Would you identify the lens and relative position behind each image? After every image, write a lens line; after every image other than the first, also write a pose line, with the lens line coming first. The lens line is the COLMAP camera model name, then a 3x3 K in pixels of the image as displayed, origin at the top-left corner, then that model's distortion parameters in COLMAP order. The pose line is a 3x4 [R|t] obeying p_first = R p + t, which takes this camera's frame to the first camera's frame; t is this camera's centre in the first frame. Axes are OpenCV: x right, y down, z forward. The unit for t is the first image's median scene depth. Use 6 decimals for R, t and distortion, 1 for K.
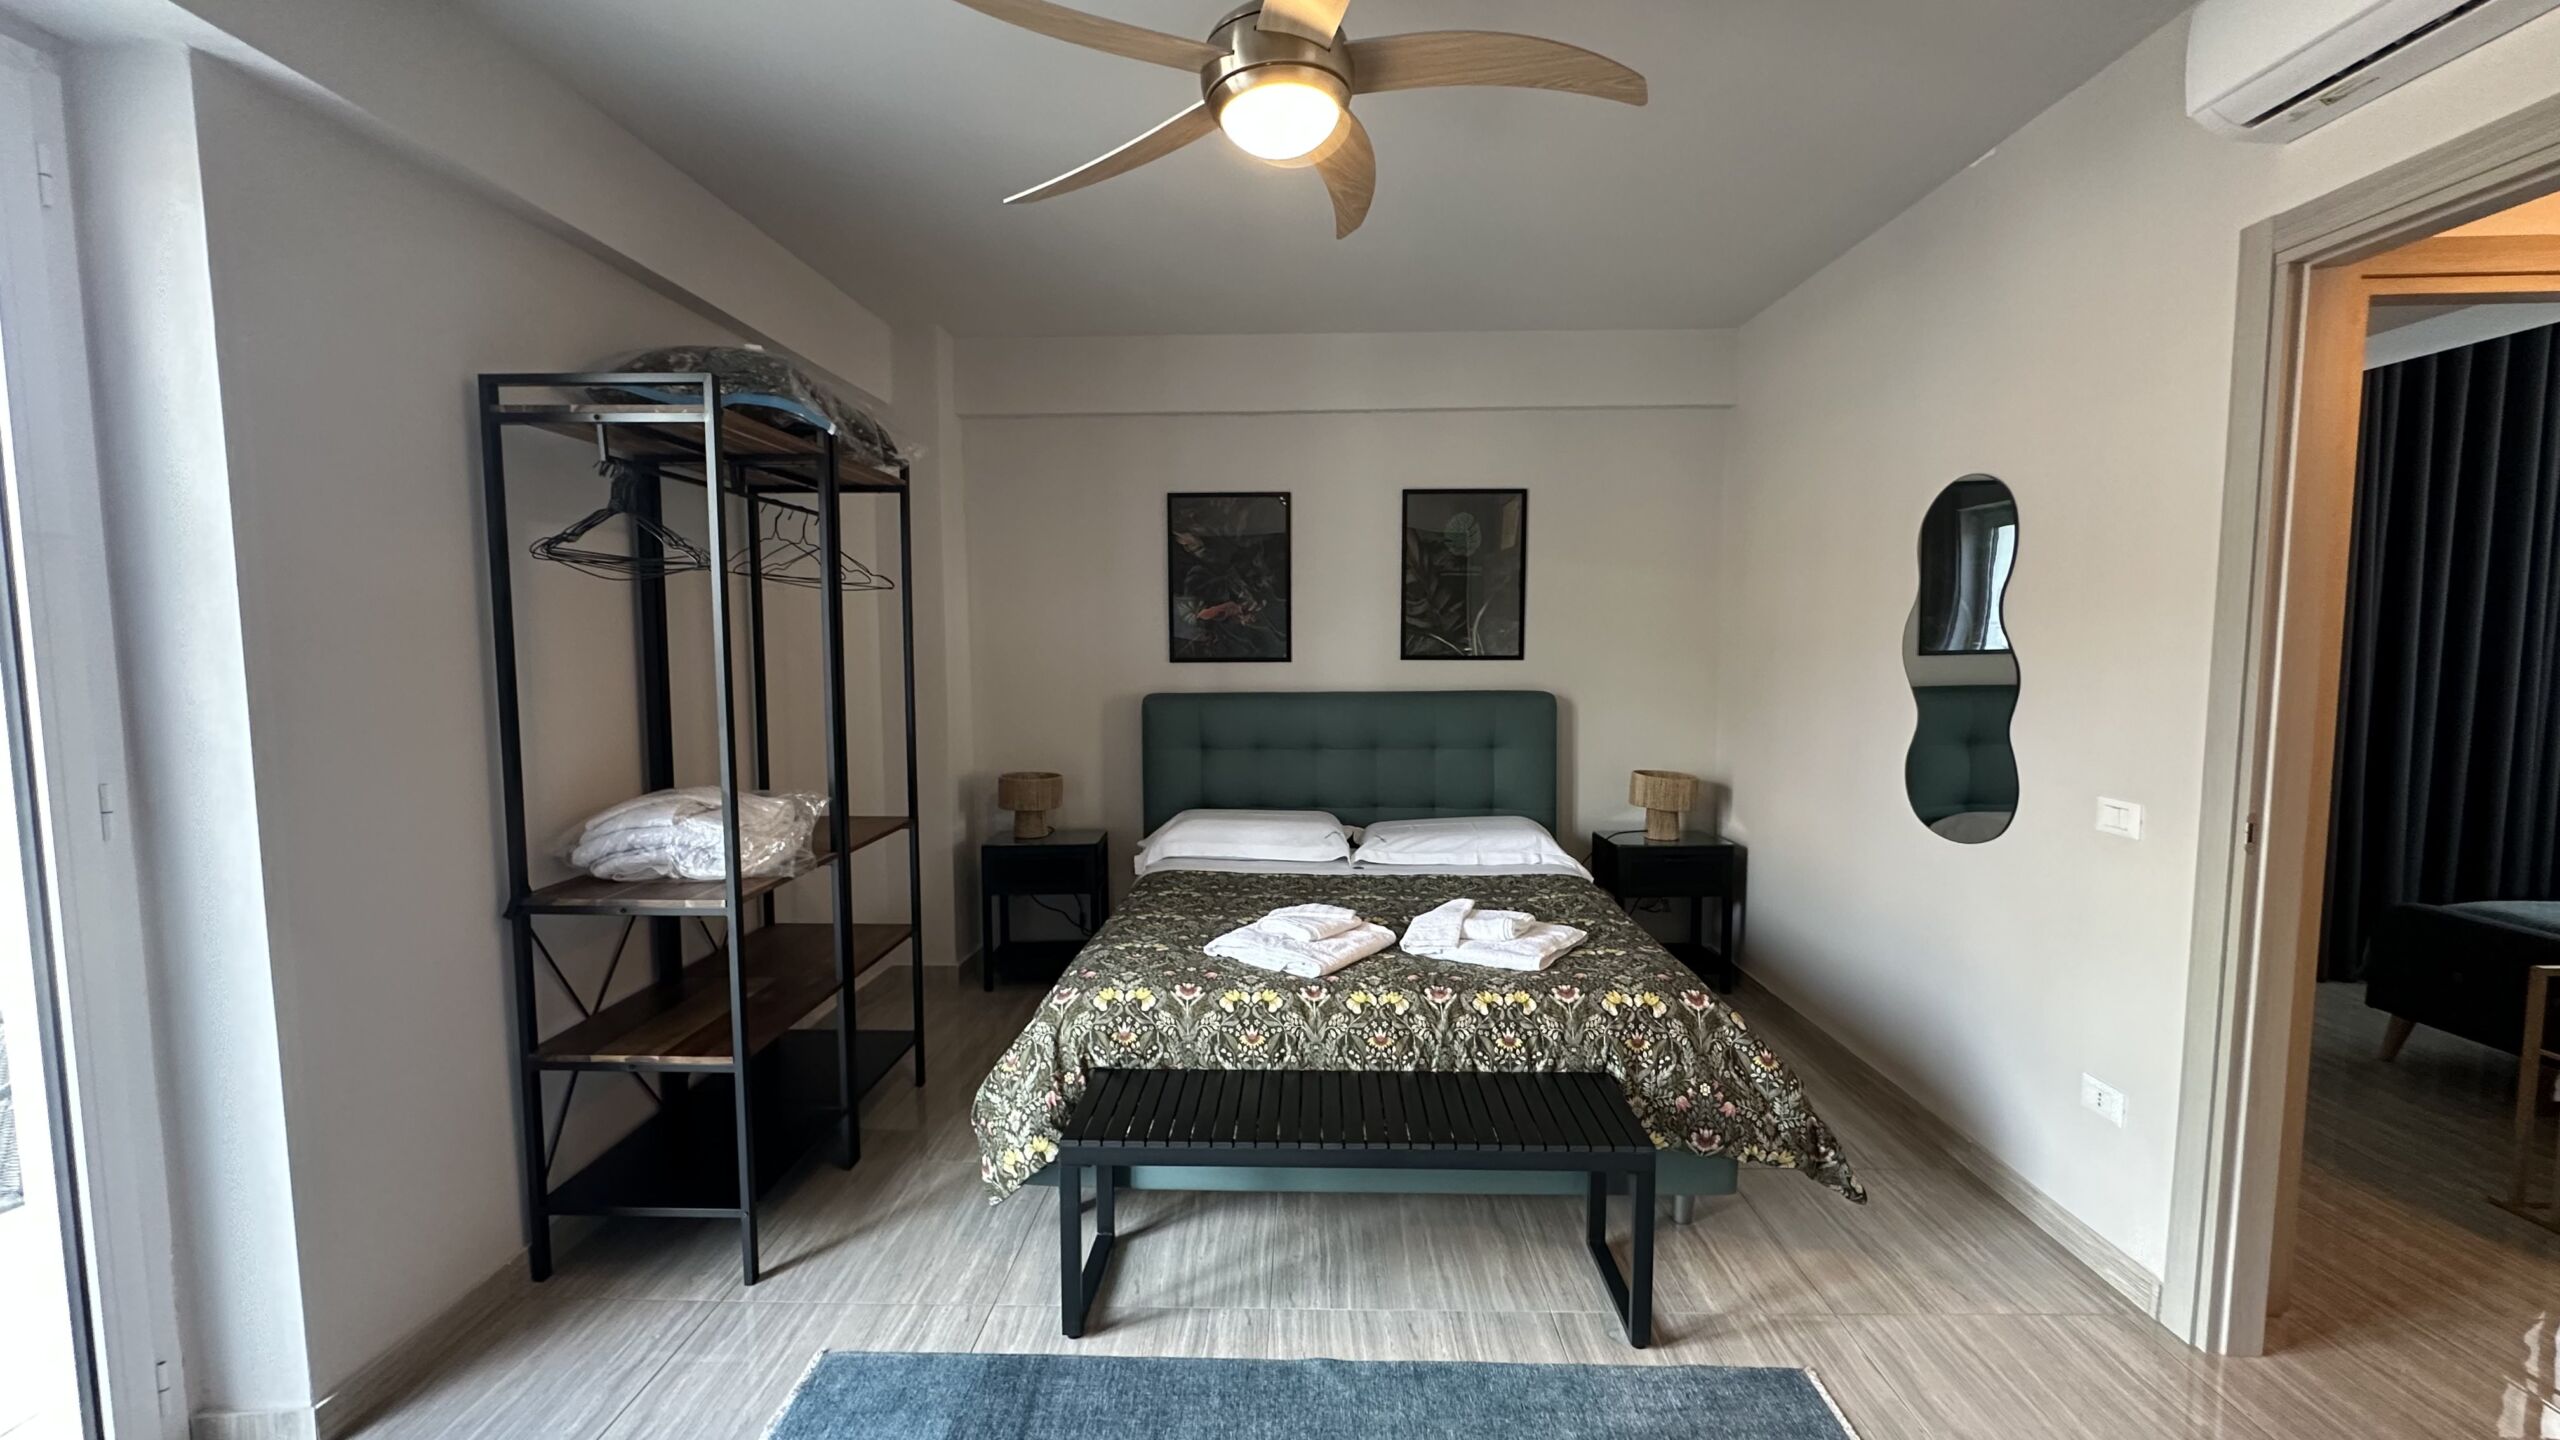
lens RADIAL K [[1016.6, 0, 1279.9], [0, 1016.6, 718.8], [0, 0, 1]] dist [0.000694, -0.000145]
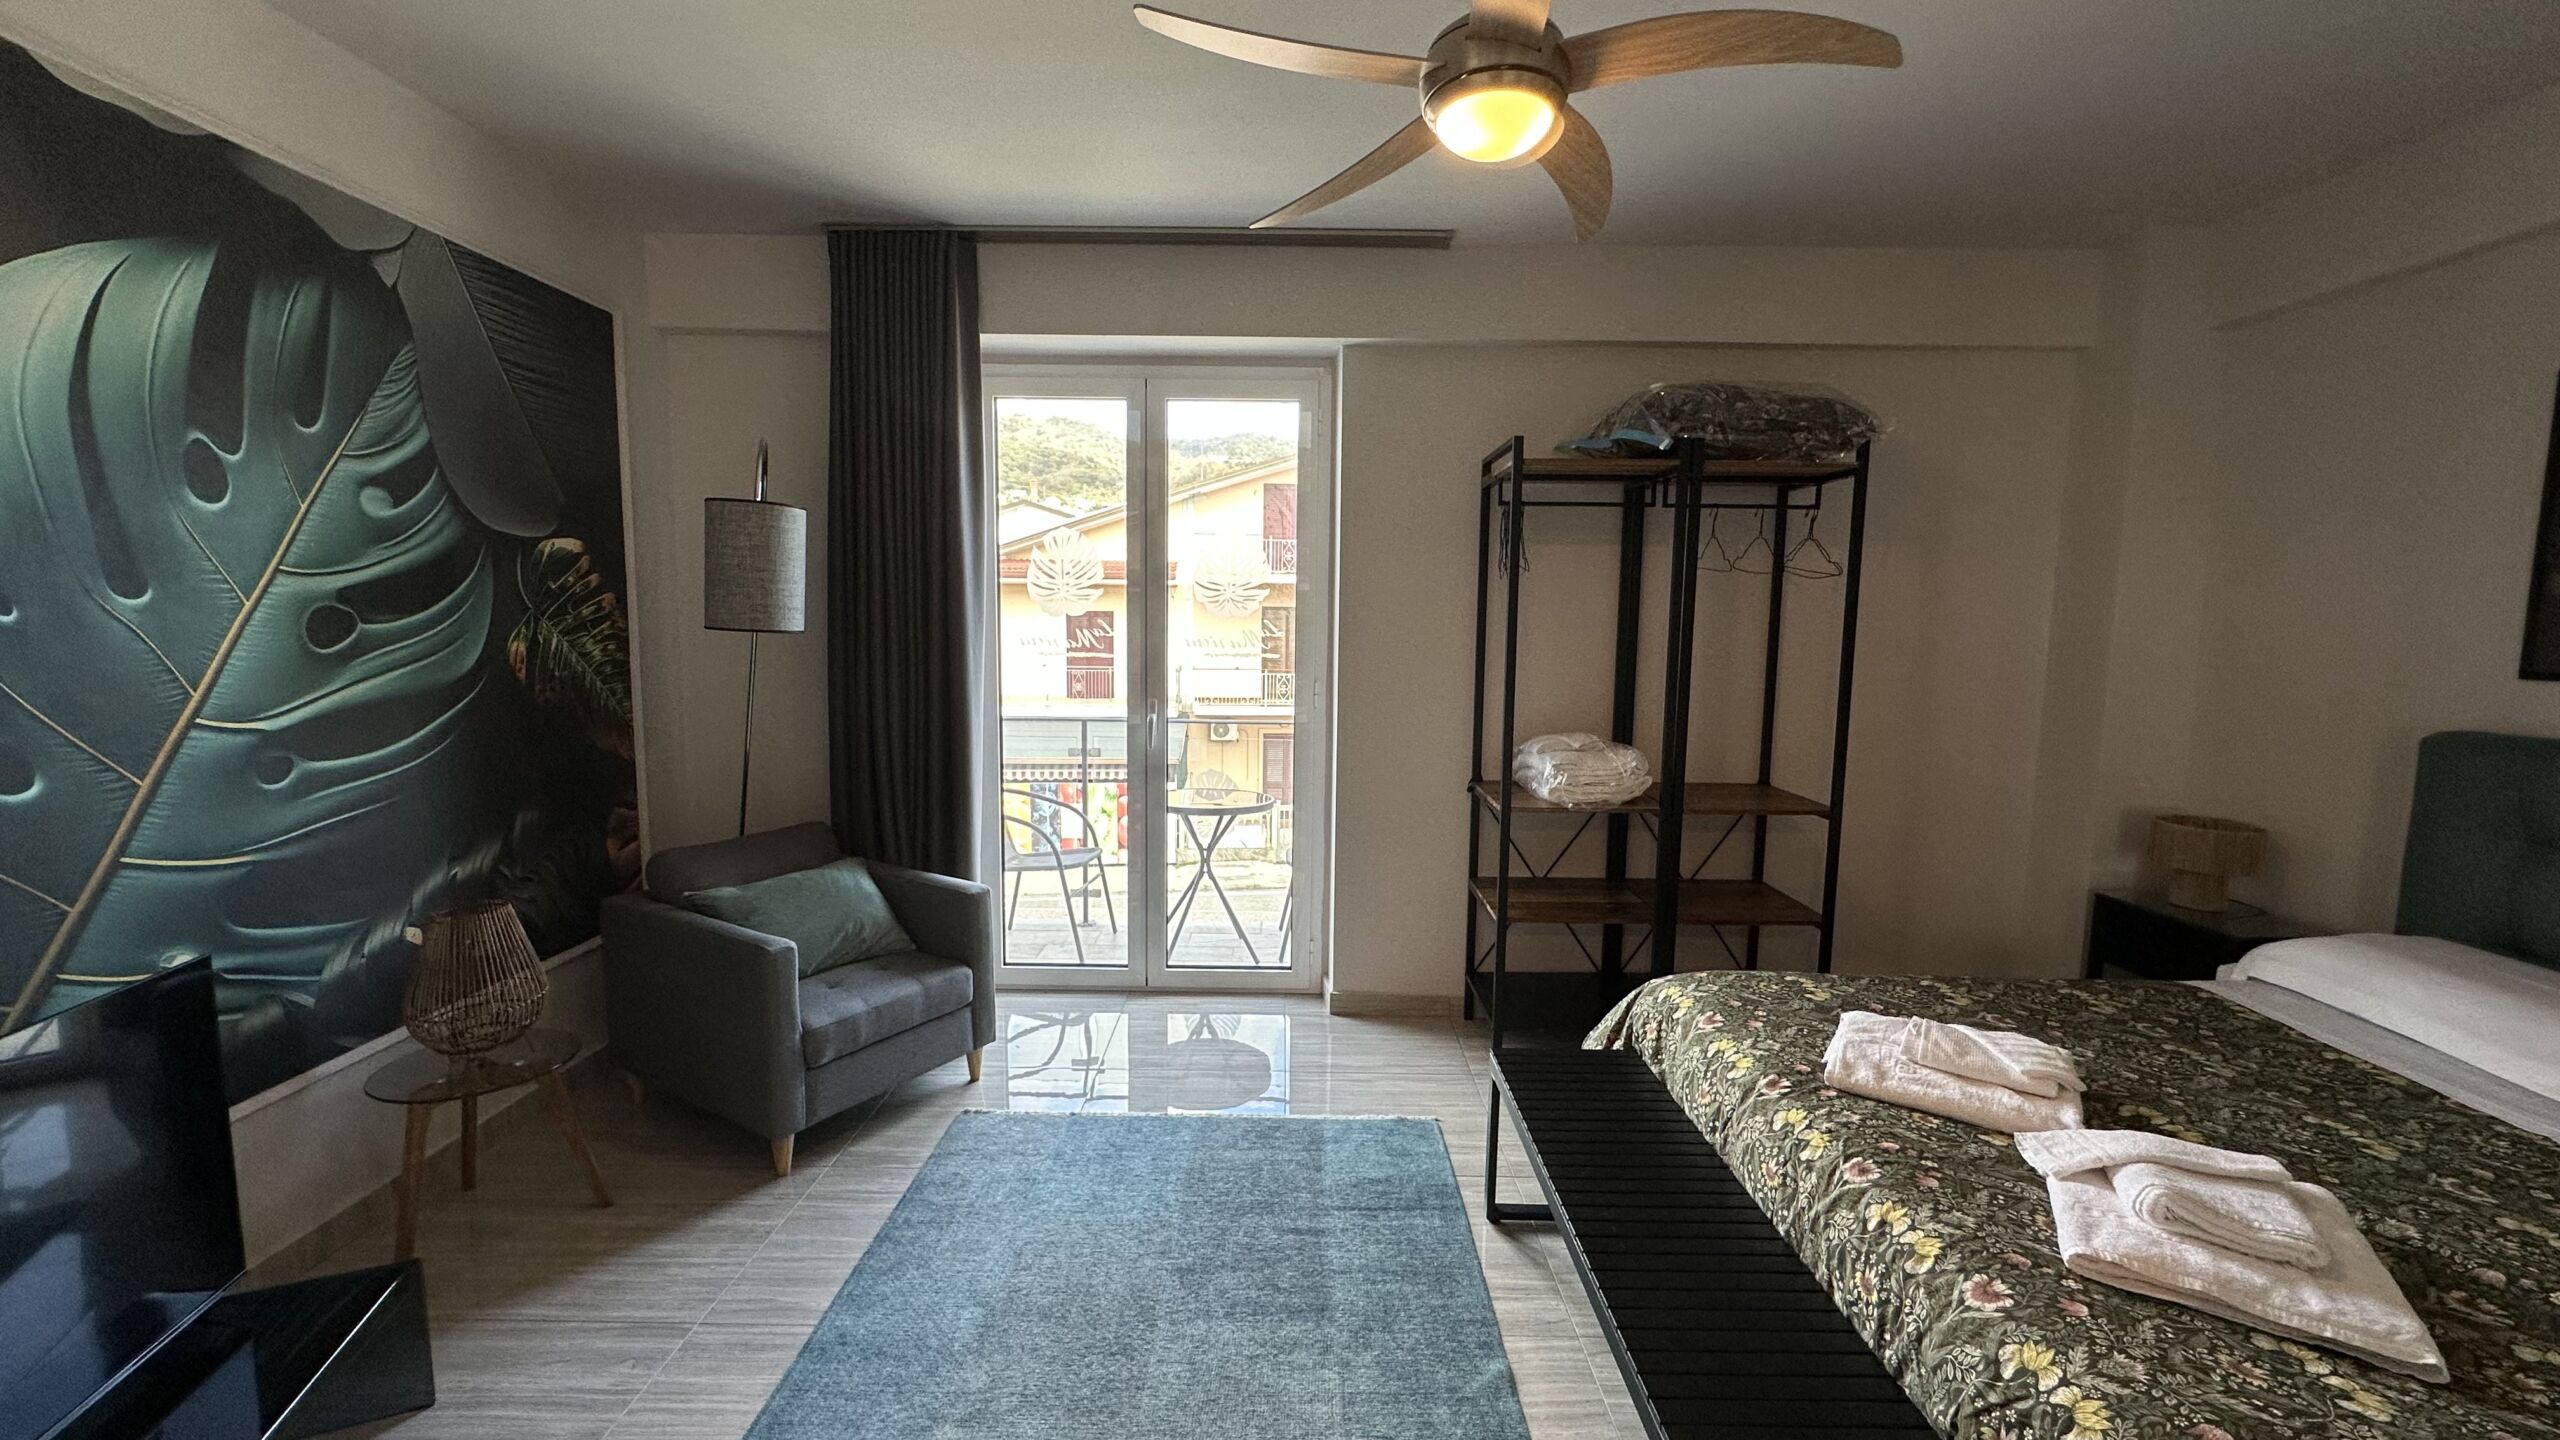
lens RADIAL K [[1016.6, 0, 1285.1], [0, 1016.6, 722.5], [0, 0, 1]] dist [0.000694, -0.000145]
pose [[0.015910, 0.103358, -0.994517, 0.766679], [-0.085011, 0.991181, 0.101651, -0.053568], [0.996253, 0.082927, 0.024556, 0.576337]]
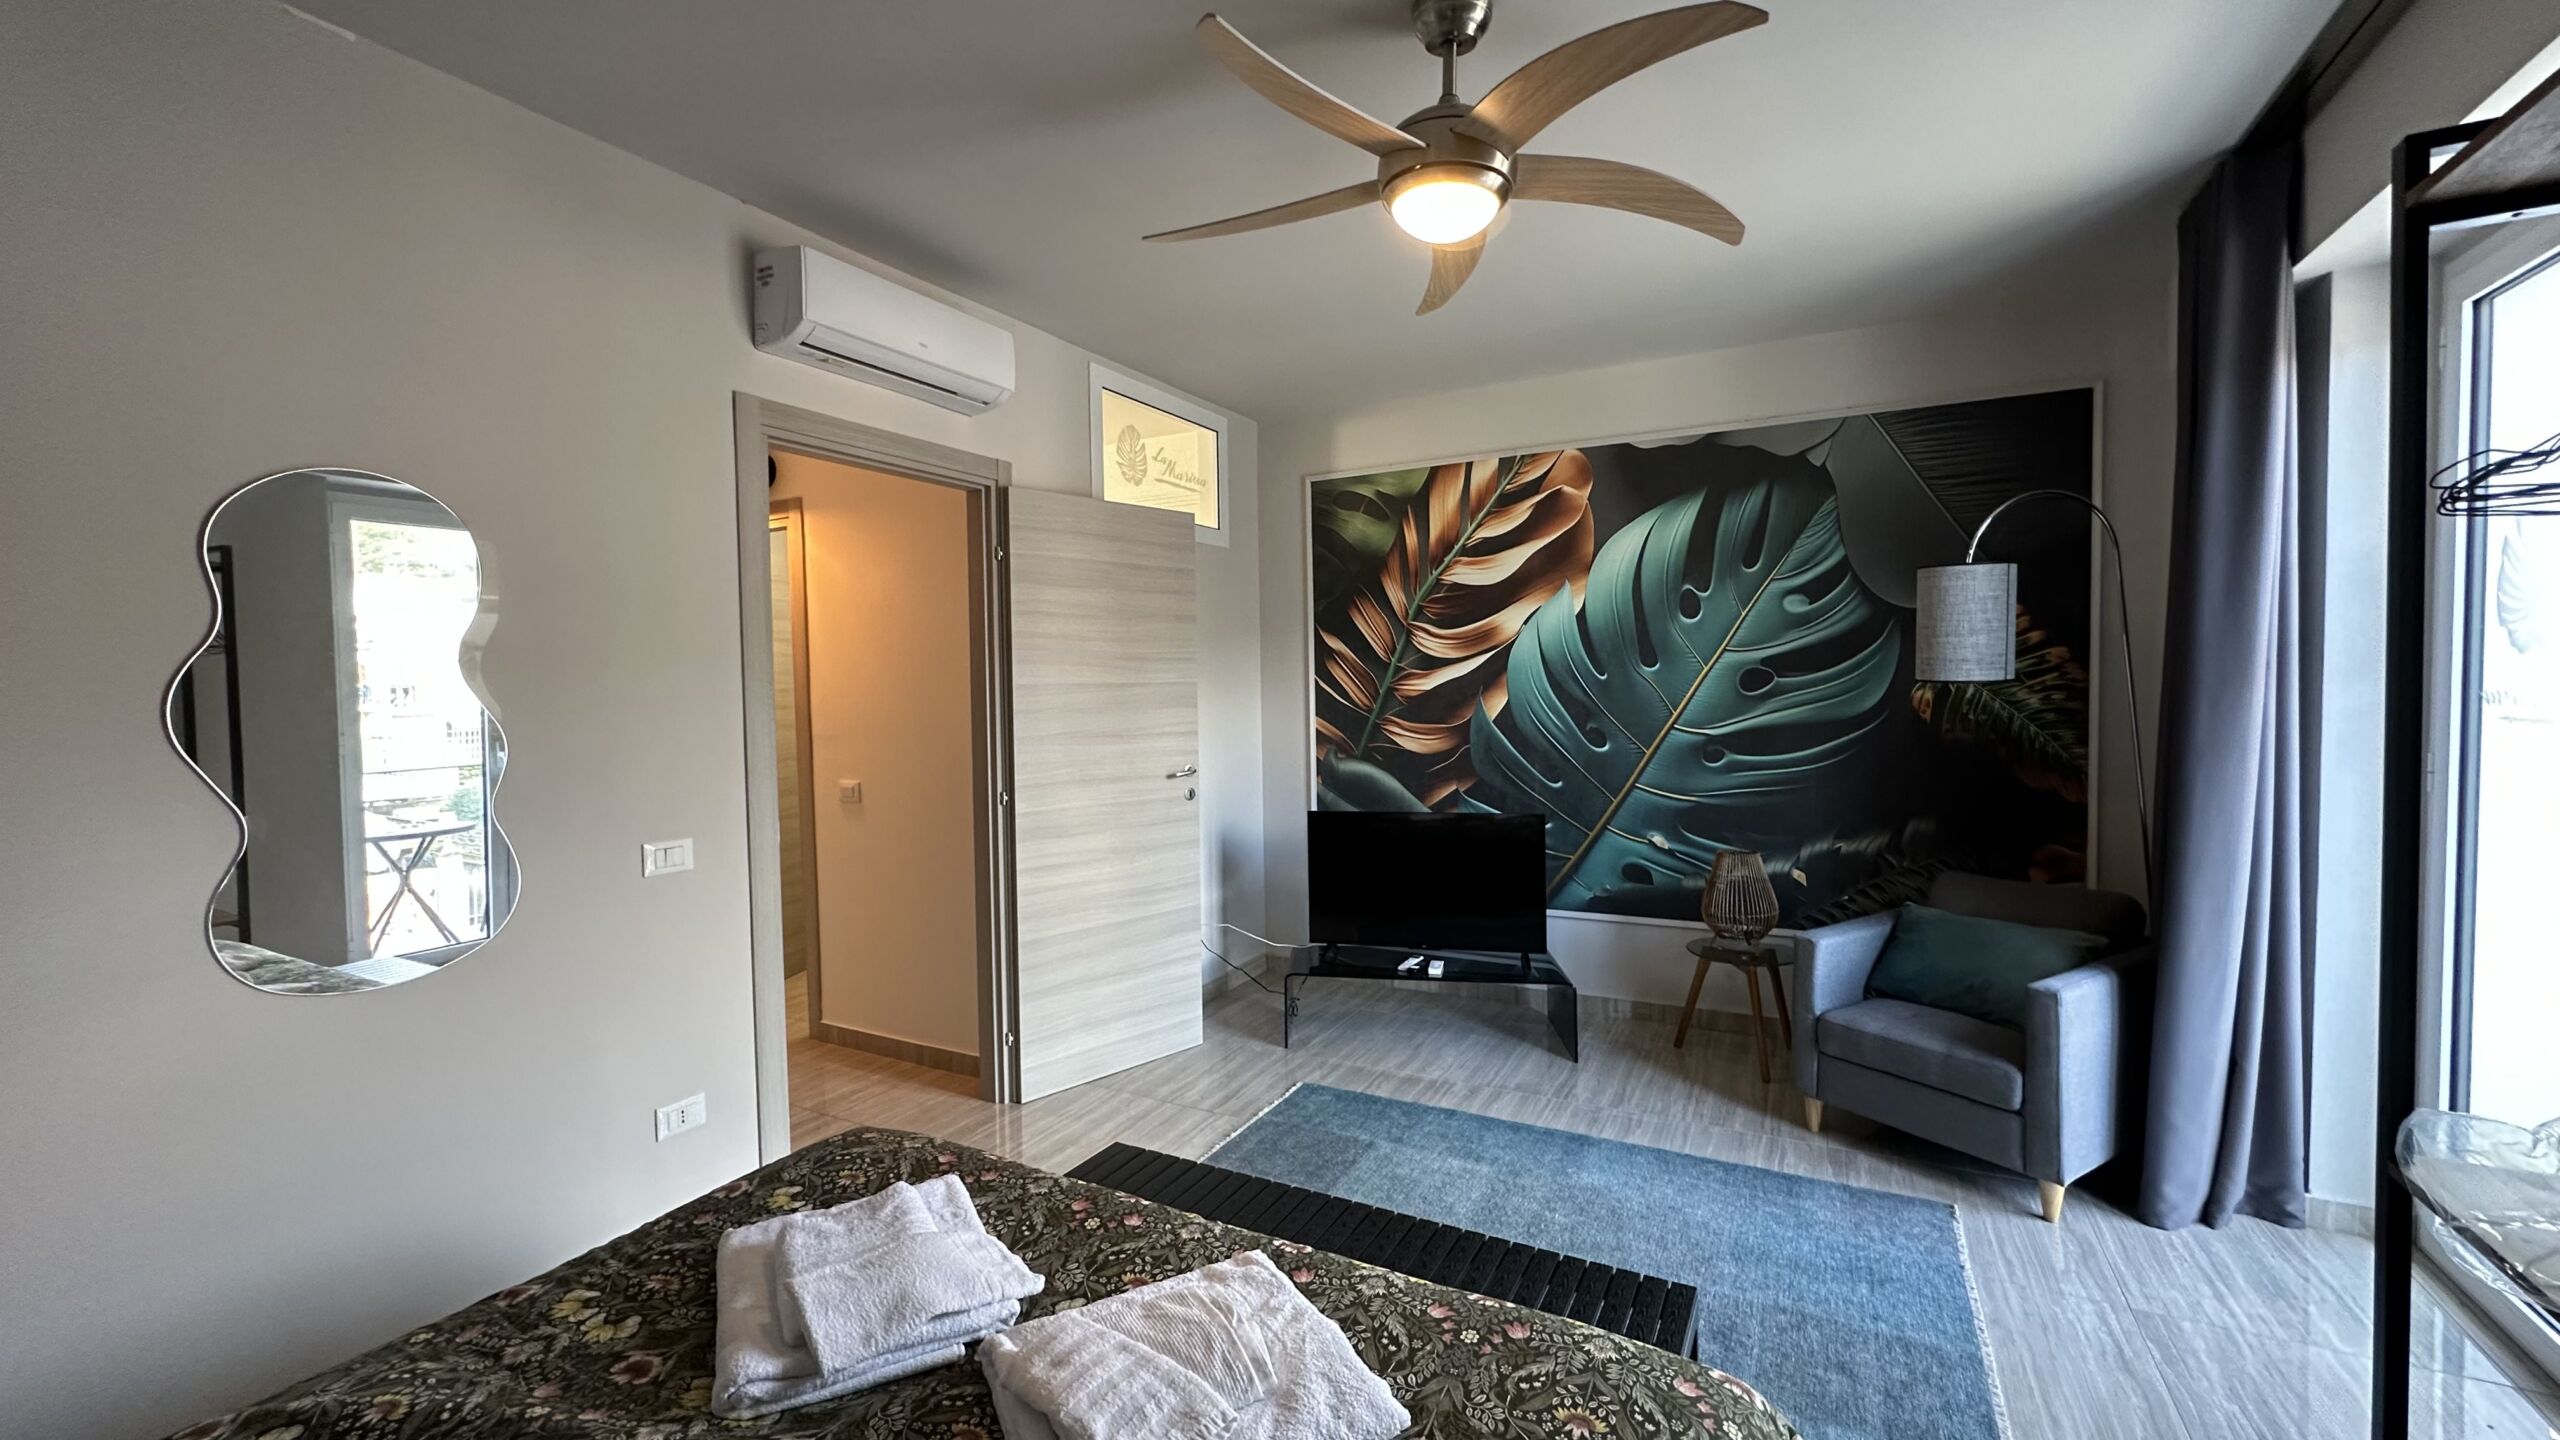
lens RADIAL K [[1016.6, 0, 1285.0], [0, 1016.6, 718.7], [0, 0, 1]] dist [0.000694, -0.000145]
pose [[-0.894652, -0.001828, 0.446760, -0.251913], [0.050075, 0.993280, 0.104342, -0.117151], [-0.443949, 0.115721, -0.888548, 1.516342]]
